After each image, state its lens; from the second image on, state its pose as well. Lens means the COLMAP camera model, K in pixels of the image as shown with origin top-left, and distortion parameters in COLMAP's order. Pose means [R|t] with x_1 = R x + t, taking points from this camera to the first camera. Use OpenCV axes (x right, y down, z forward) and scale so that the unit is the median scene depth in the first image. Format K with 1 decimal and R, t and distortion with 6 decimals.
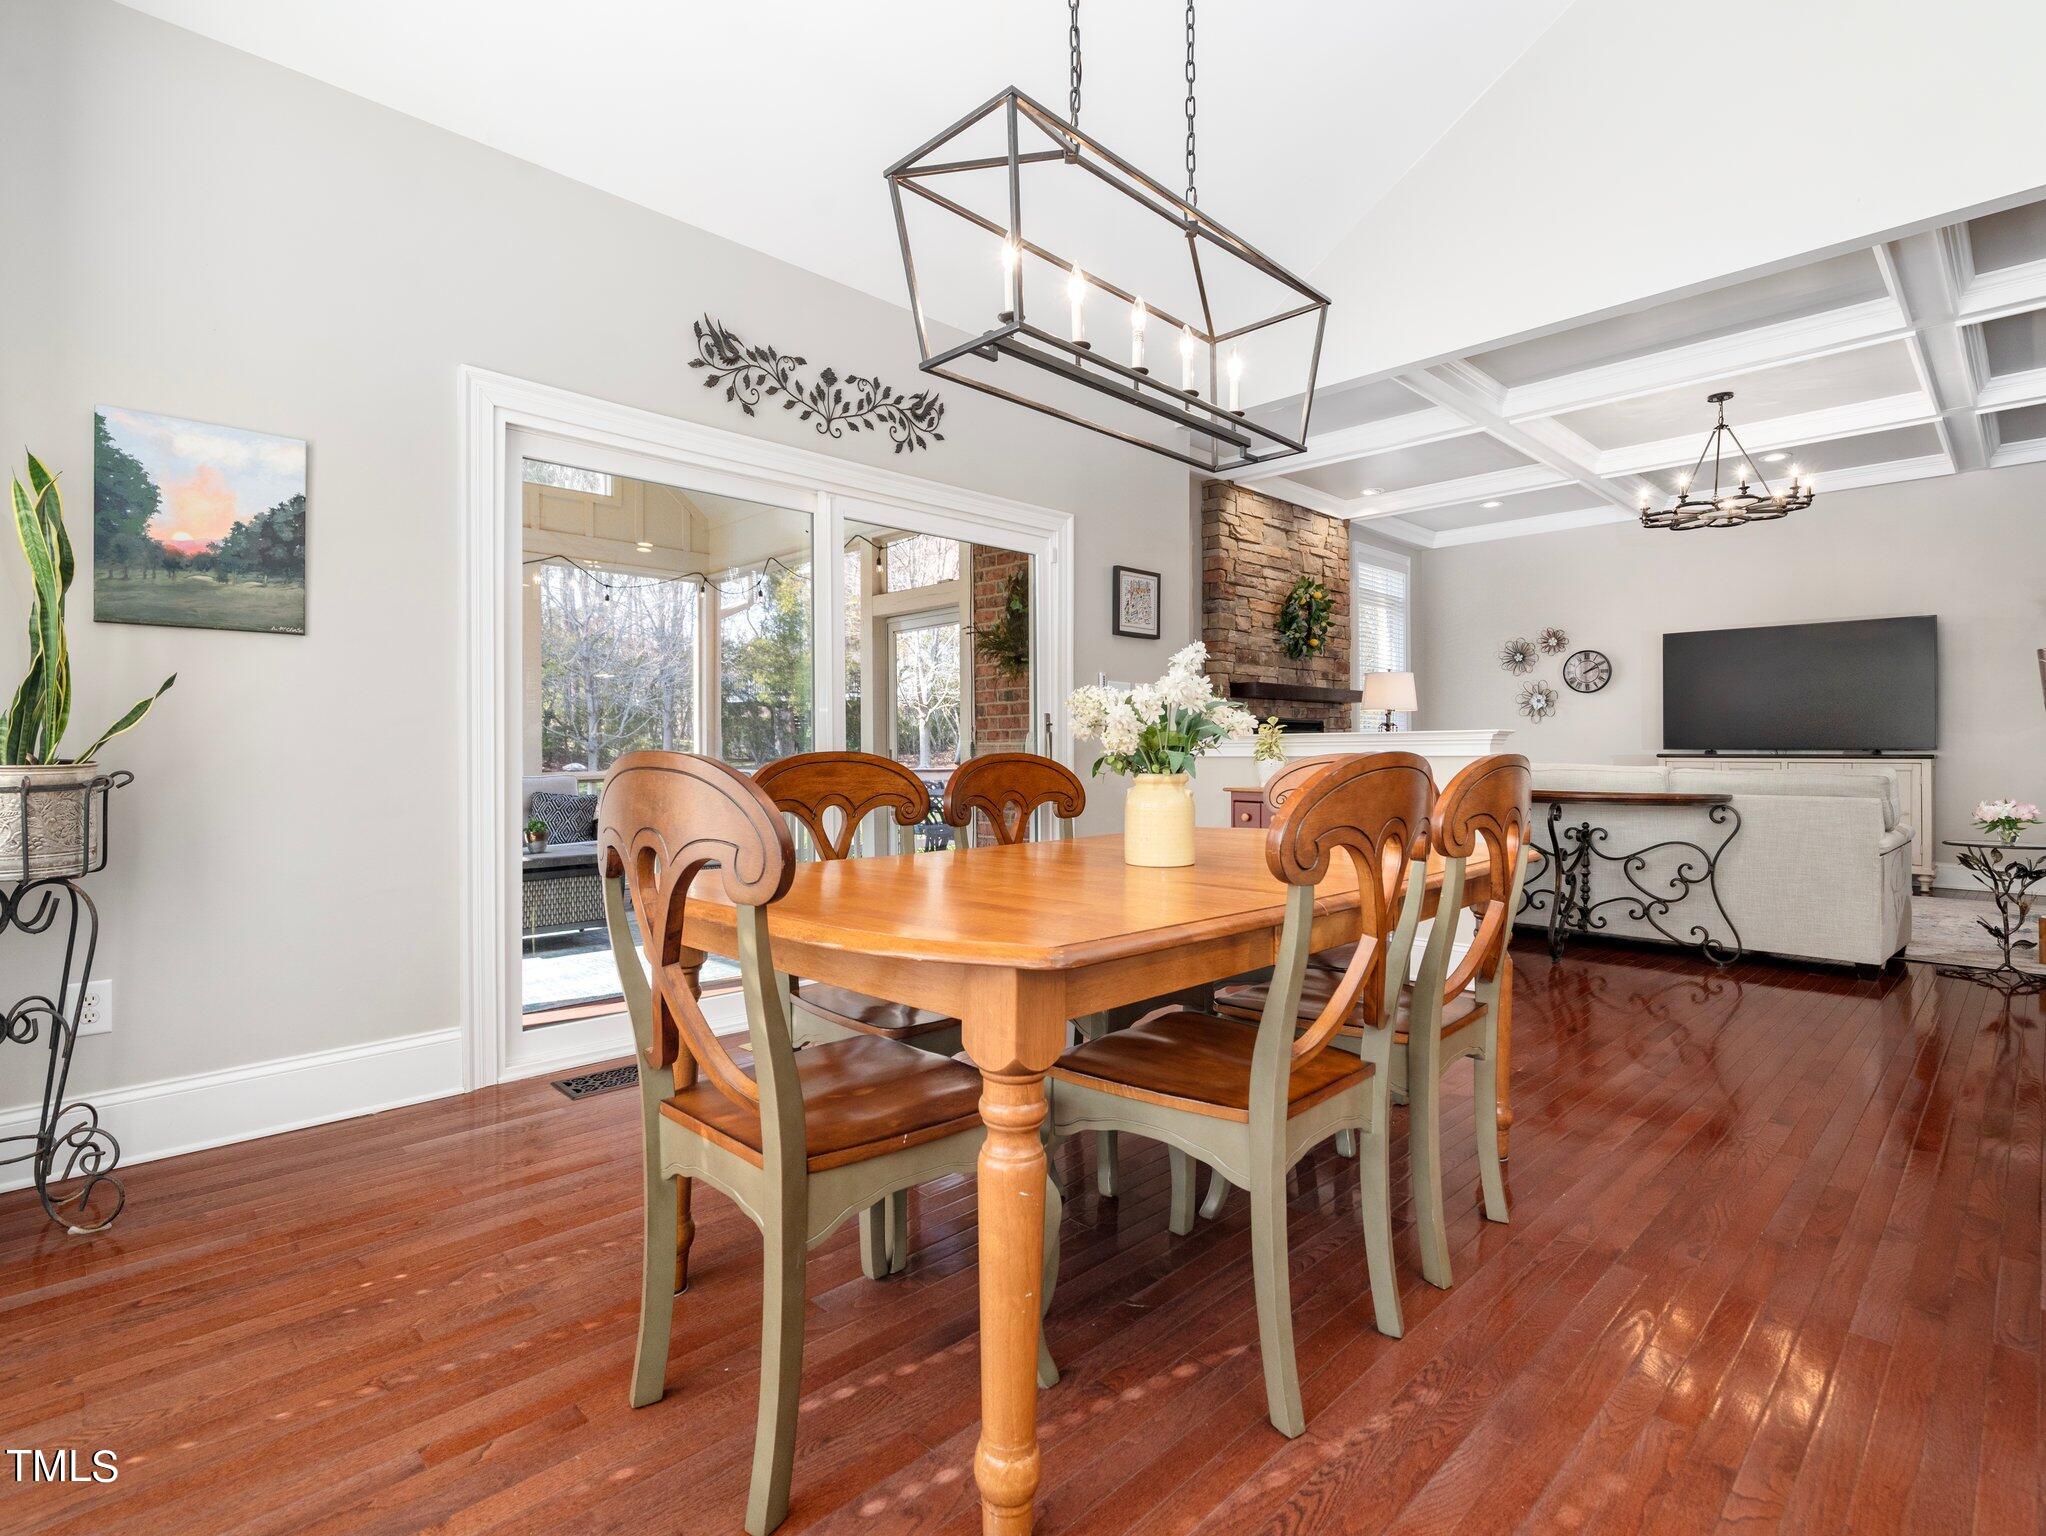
lens RADIAL K [[1008.6, 0, 1031.5], [0, 1008.6, 749.9], [0, 0, 1]] dist [0.001668, -0.000155]
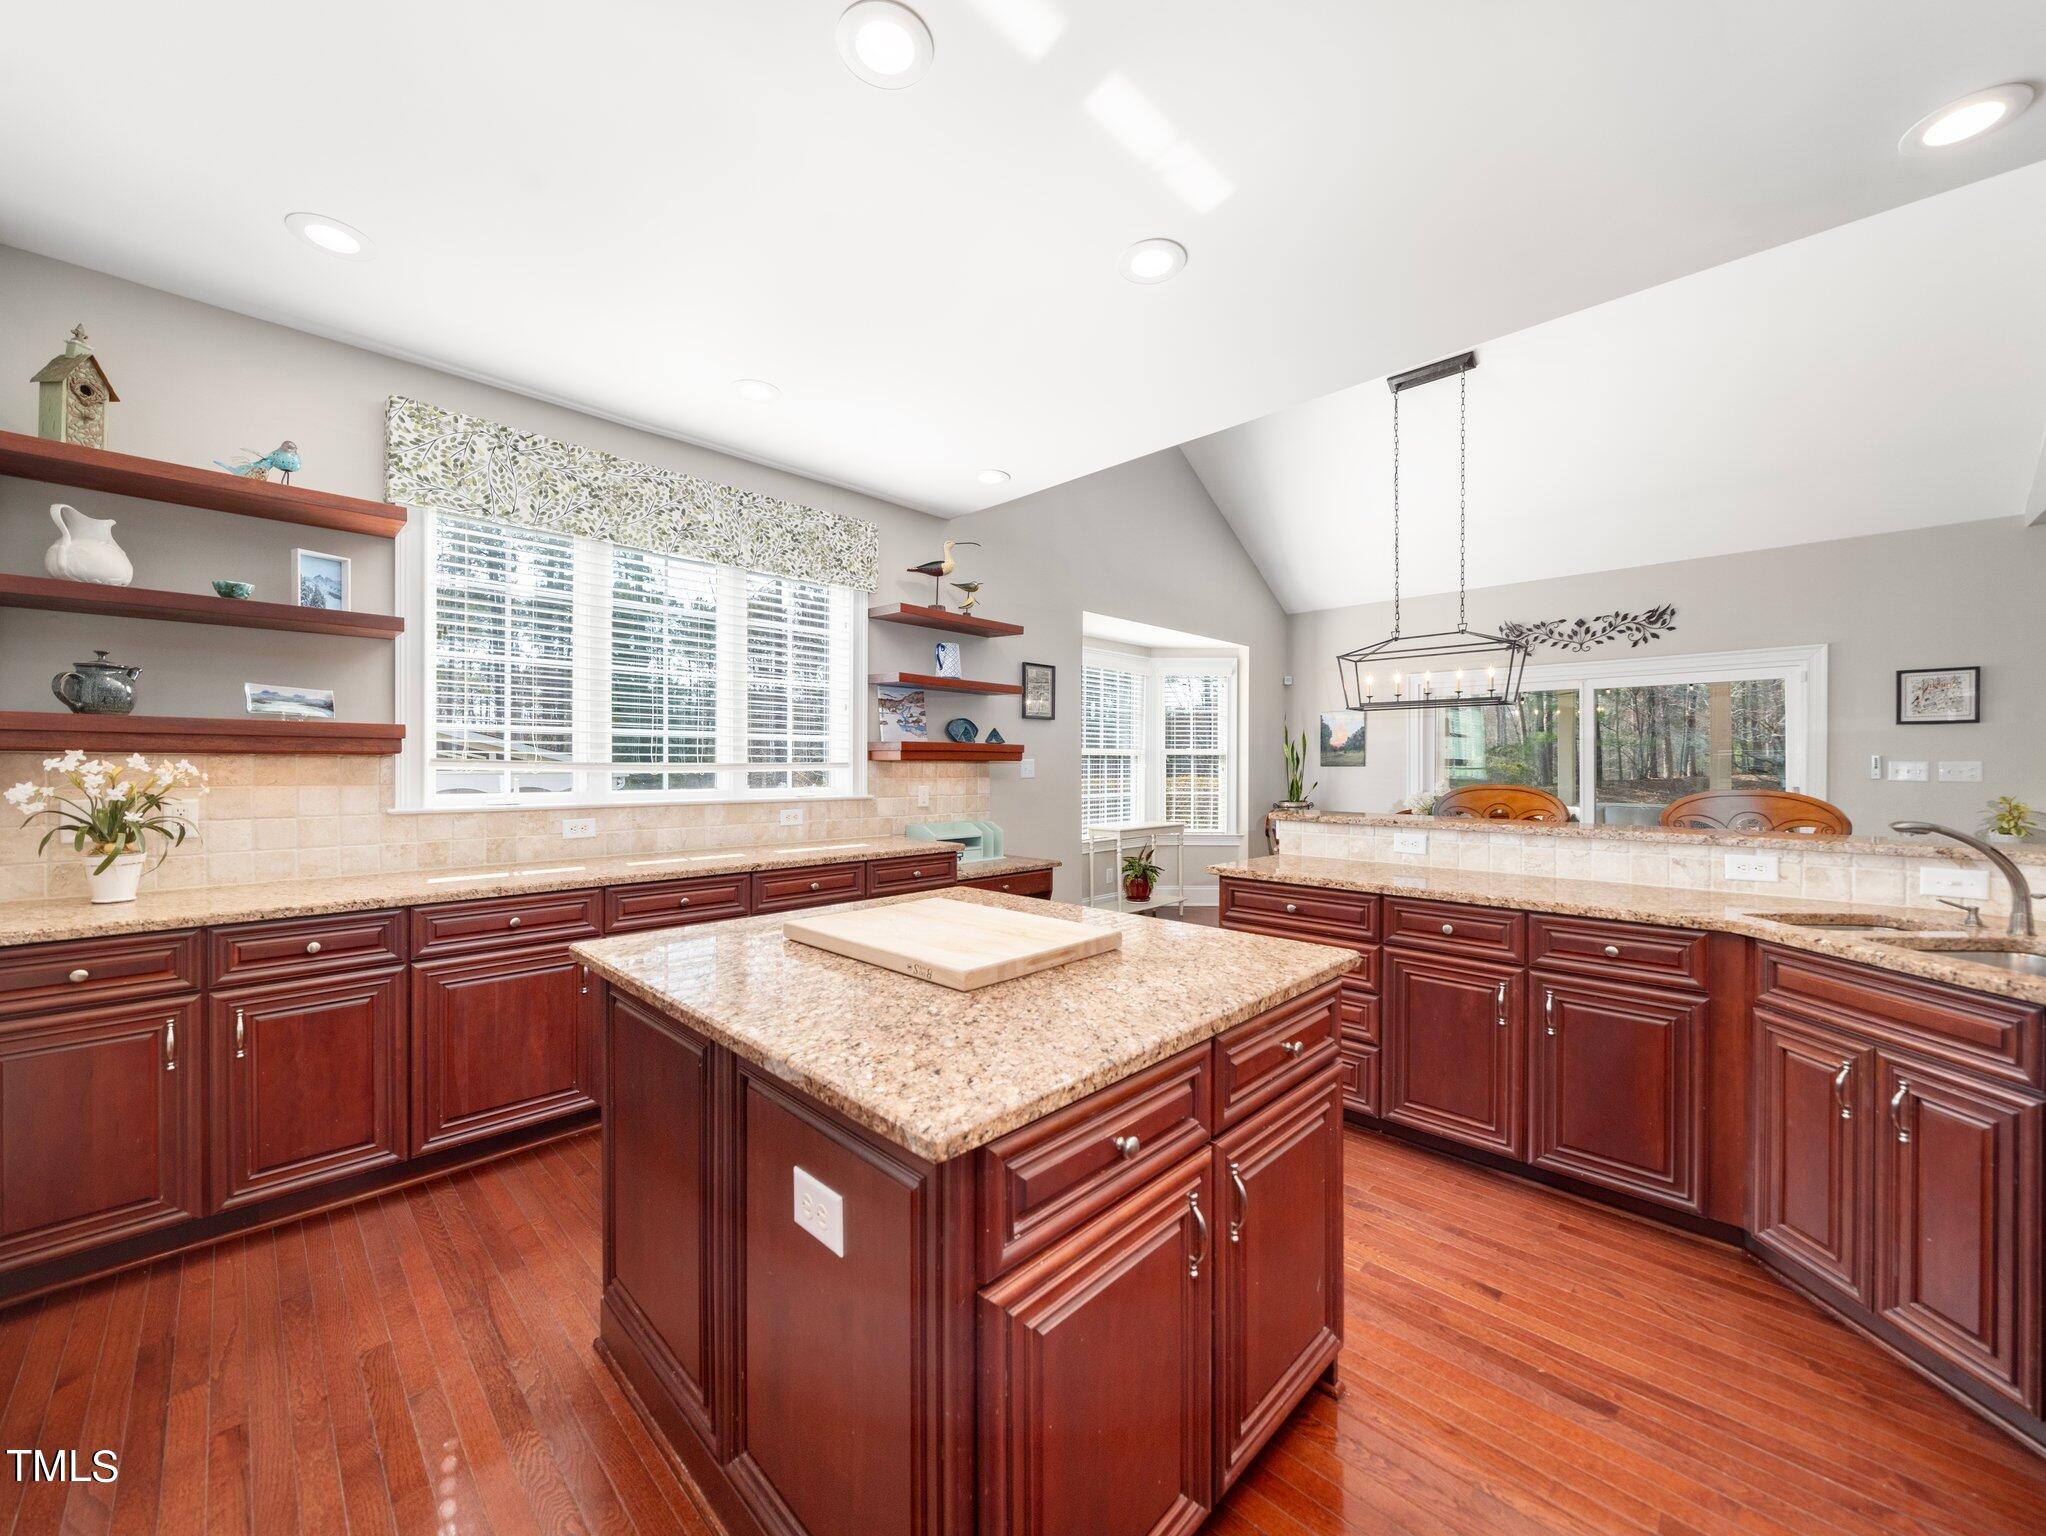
lens RADIAL K [[780.2, 0, 1023.0], [0, 780.2, 768.0], [0, 0, 1]] dist [-0.004947, -0.000297]
pose [[0.016932, 0.006146, -0.999838, 1.321866], [0.002112, 0.999979, 0.006183, -0.086264], [0.999854, -0.002216, 0.016919, -0.151171]]
